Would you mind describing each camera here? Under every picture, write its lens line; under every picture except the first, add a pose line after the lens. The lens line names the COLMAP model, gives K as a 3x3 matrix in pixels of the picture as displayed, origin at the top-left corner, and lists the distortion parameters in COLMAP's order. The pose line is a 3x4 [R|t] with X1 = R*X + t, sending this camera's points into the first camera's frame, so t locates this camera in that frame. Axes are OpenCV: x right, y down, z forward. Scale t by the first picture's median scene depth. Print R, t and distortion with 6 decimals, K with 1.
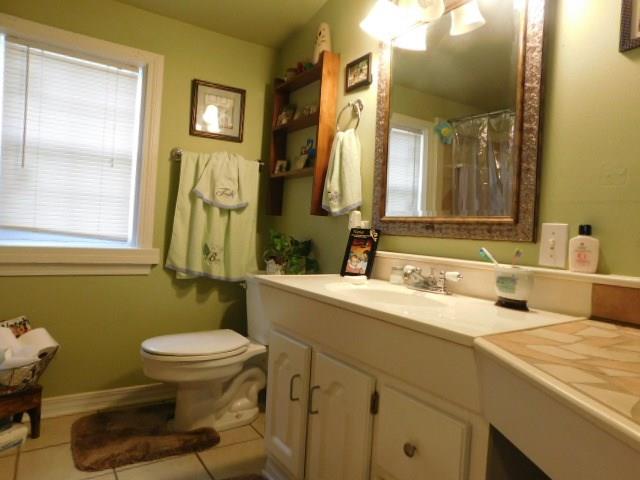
lens RADIAL K [[416.1, 0, 320.0], [0, 416.1, 240.0], [0, 0, 1]] dist [-0.075721, 0.043878]
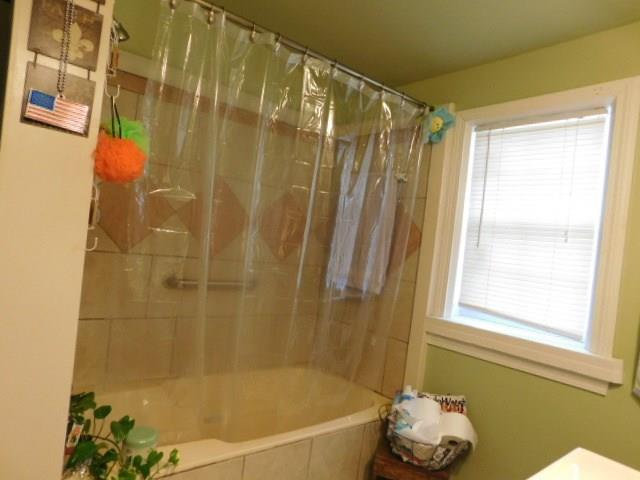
lens RADIAL K [[416.1, 0, 320.0], [0, 416.1, 240.0], [0, 0, 1]] dist [-0.075721, 0.043878]
pose [[0.110649, -0.058285, -0.992149, 0.231909], [-0.127551, 0.989191, -0.072336, -0.069816], [0.985641, 0.134554, 0.102018, 0.483836]]
